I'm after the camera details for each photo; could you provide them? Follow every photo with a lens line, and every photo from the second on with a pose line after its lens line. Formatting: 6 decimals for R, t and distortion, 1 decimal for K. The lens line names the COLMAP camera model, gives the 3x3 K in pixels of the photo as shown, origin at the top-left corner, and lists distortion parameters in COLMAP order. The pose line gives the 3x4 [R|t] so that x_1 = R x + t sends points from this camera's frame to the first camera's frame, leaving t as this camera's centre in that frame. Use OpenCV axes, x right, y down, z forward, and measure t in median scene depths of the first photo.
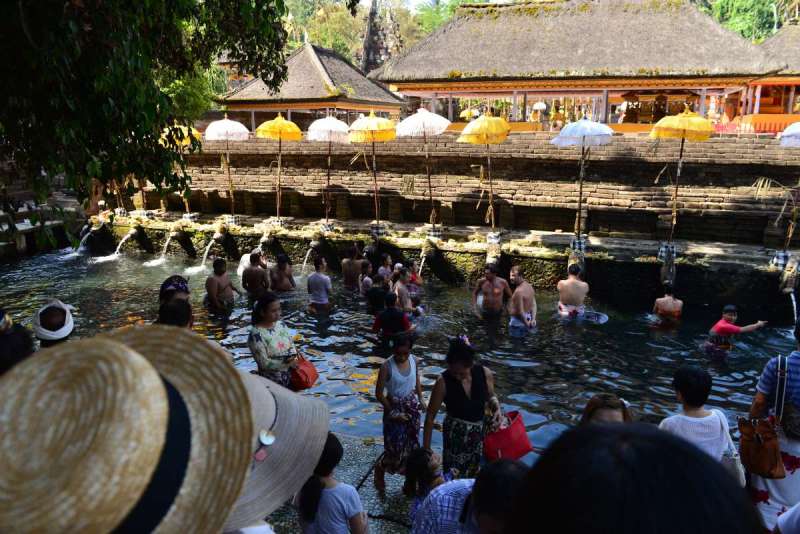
lens RADIAL K [[548.4, 0, 400.9], [0, 548.4, 269.7], [0, 0, 1]] dist [-0.001656, -0.001232]
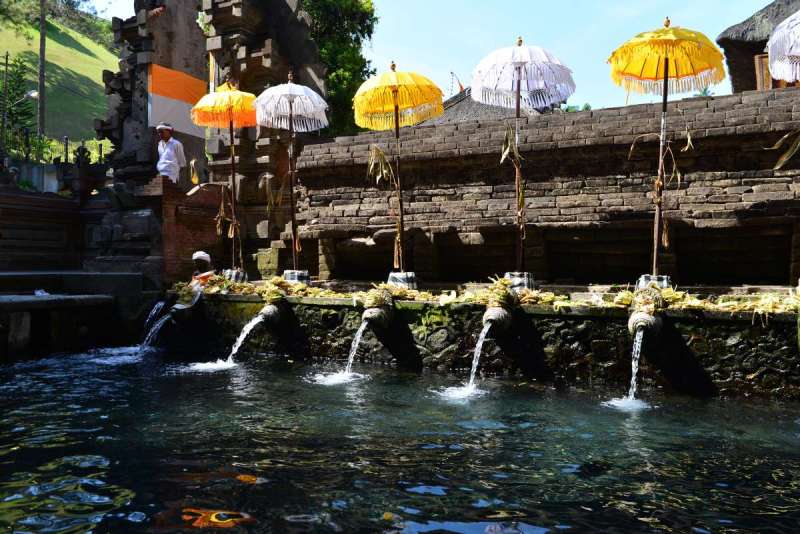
lens RADIAL K [[654.9, 0, 400.4], [0, 654.9, 265.2], [0, 0, 1]] dist [0.008122, 0.002157]
pose [[0.995333, 0.012453, -0.095693, -0.337315], [-0.038571, 0.960321, -0.276216, 0.034634], [0.088457, 0.278618, 0.956320, 0.505715]]
